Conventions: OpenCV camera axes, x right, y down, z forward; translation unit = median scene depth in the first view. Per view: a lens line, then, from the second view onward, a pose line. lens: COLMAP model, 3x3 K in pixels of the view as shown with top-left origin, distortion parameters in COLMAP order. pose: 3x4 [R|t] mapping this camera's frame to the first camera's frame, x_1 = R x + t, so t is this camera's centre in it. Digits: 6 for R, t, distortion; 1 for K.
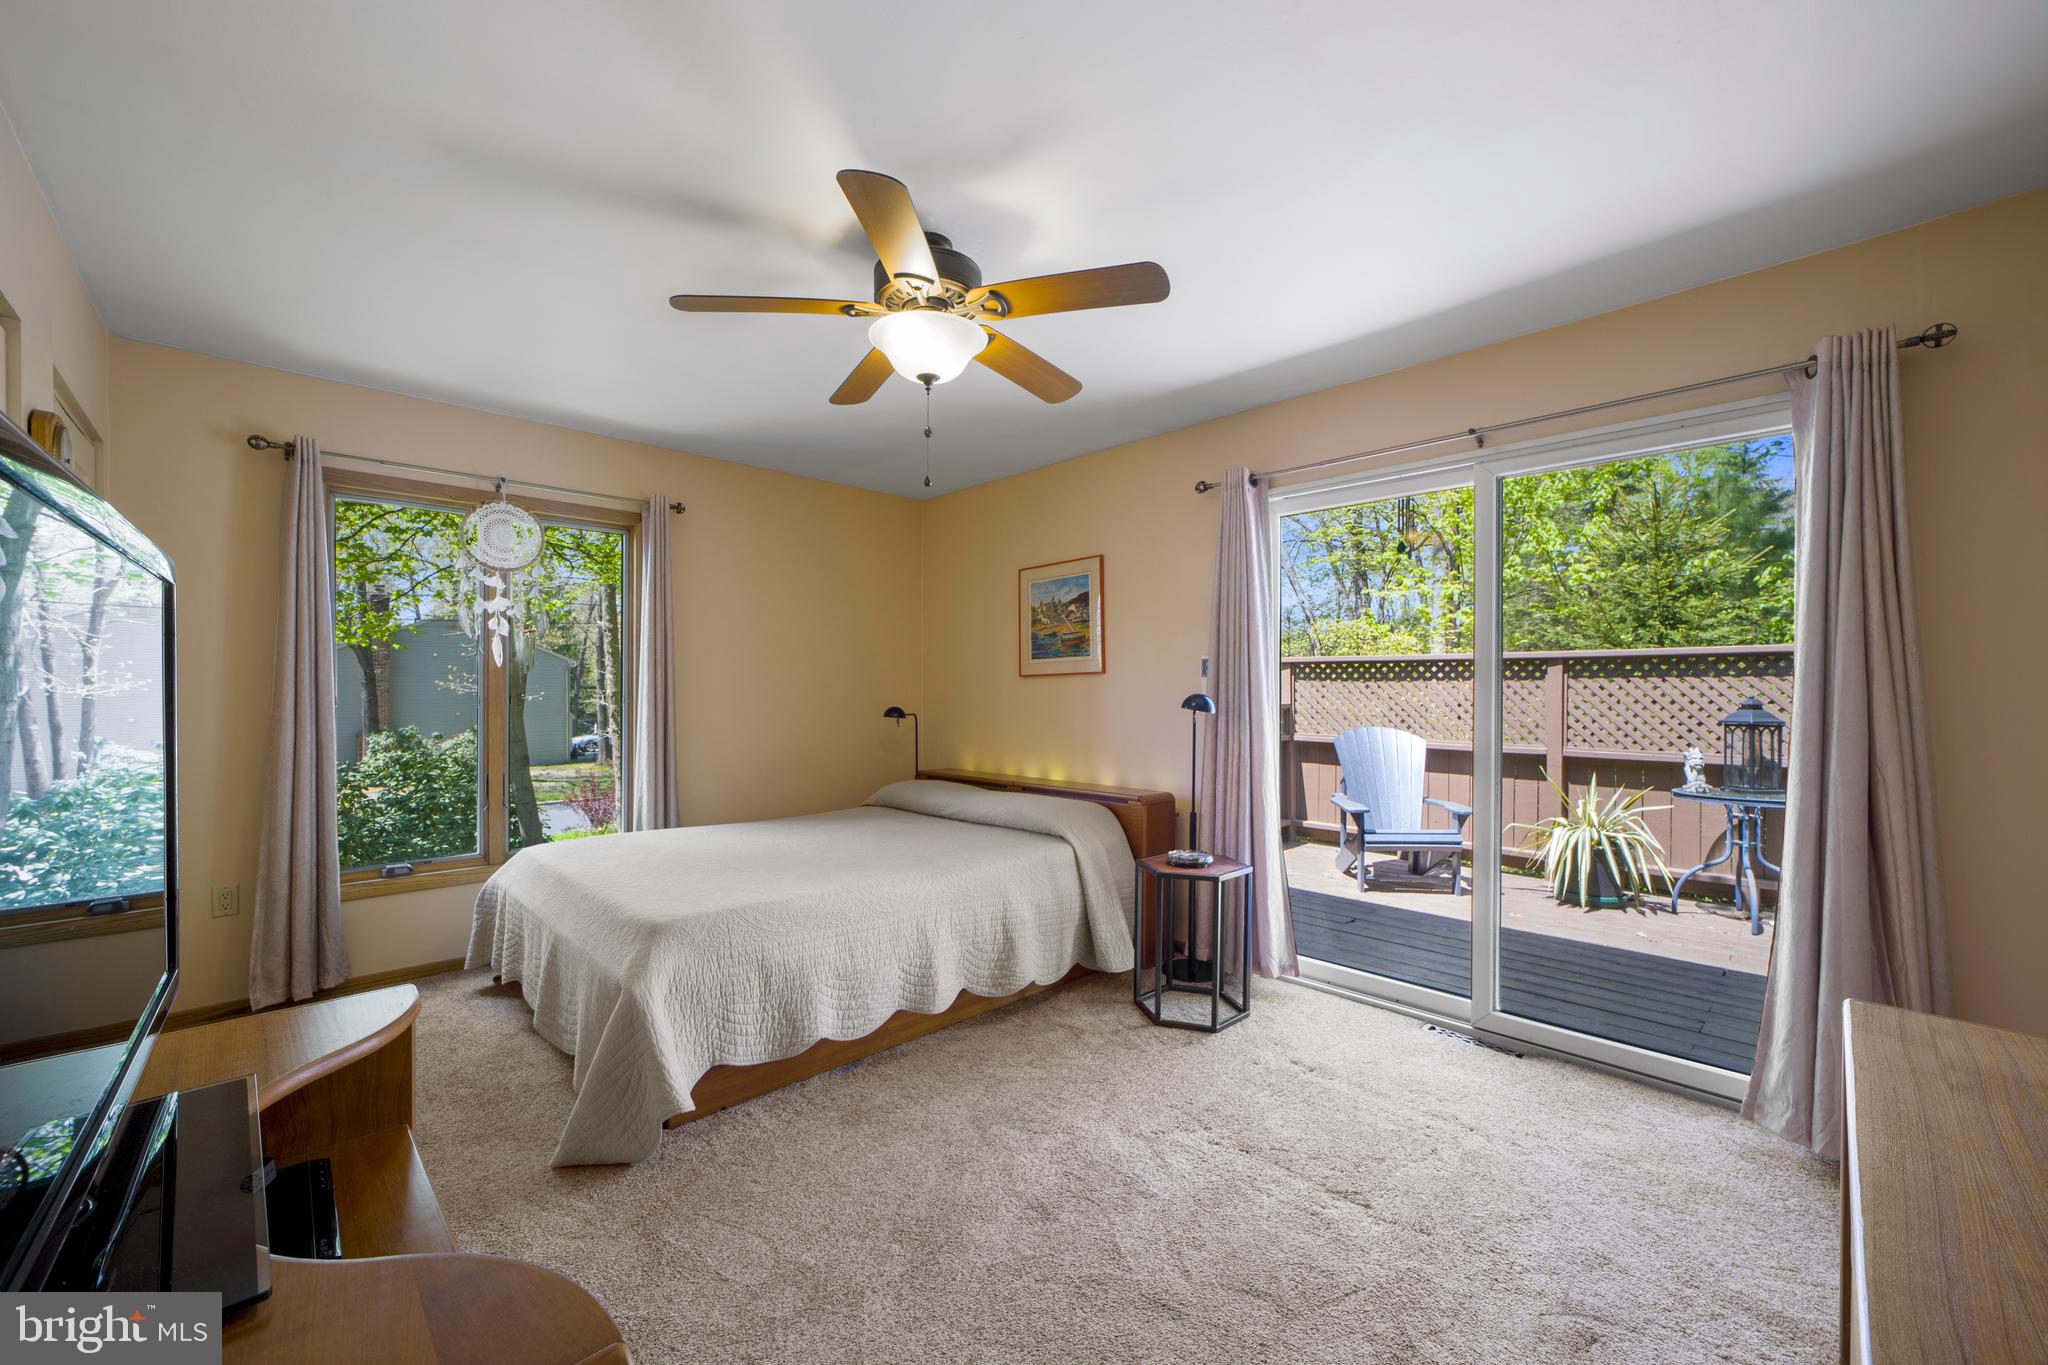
lens RADIAL K [[810.4, 0, 1018.8], [0, 810.4, 693.7], [0, 0, 1]] dist [-0.010582, 0.000339]
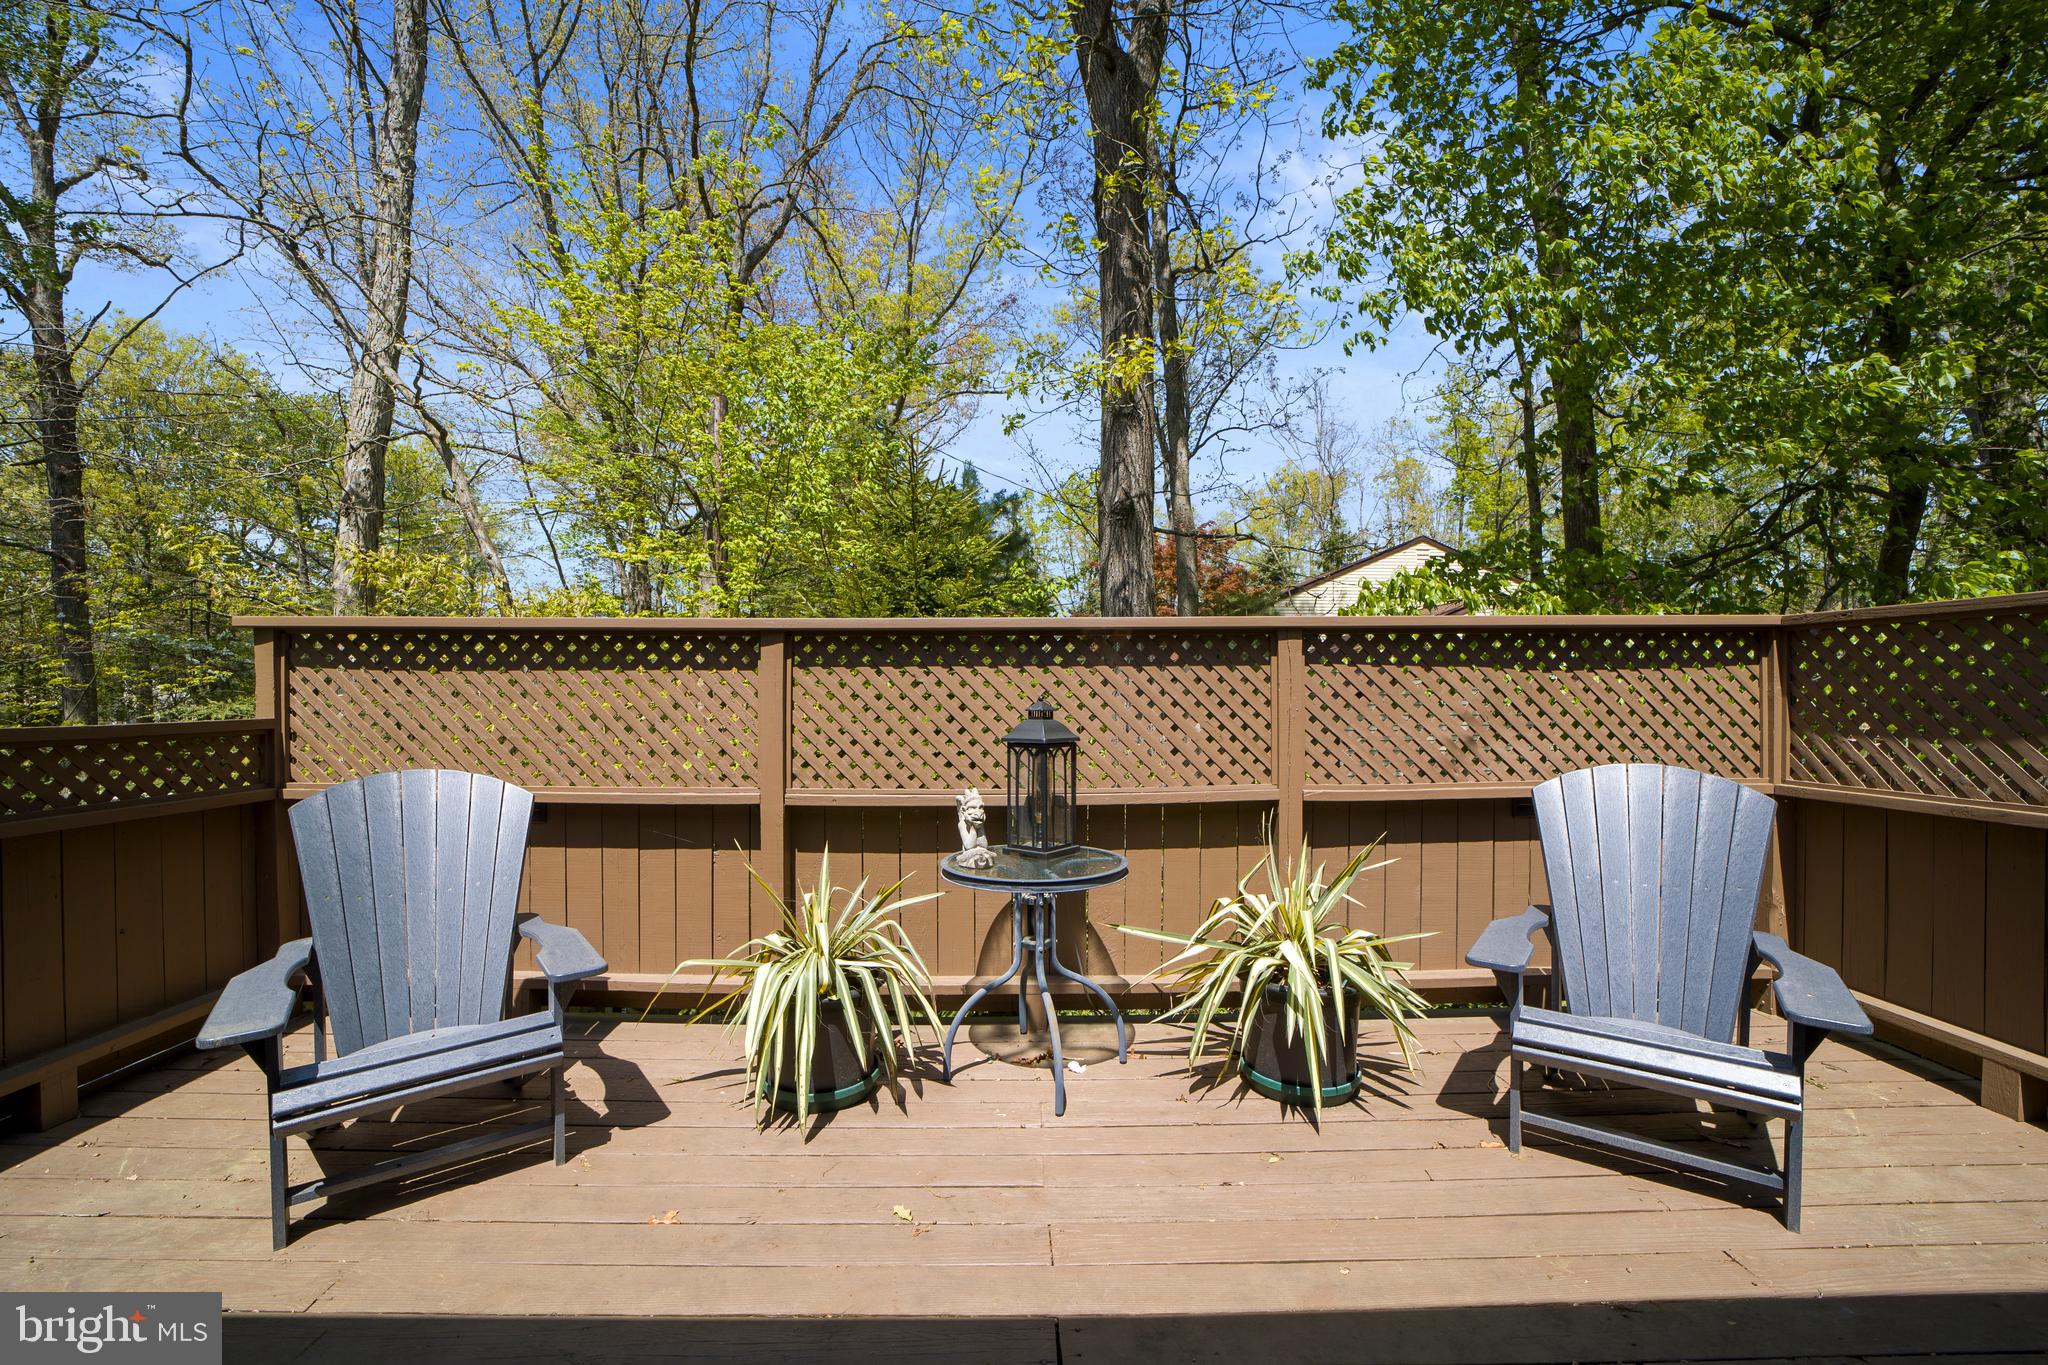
lens RADIAL K [[810.4, 0, 1018.8], [0, 810.4, 693.7], [0, 0, 1]] dist [-0.010582, 0.000339]
pose [[0.694941, -0.009189, 0.719008, 0.426137], [0.004311, 0.999954, 0.008612, -0.005143], [-0.719053, -0.002885, 0.694949, 0.546510]]
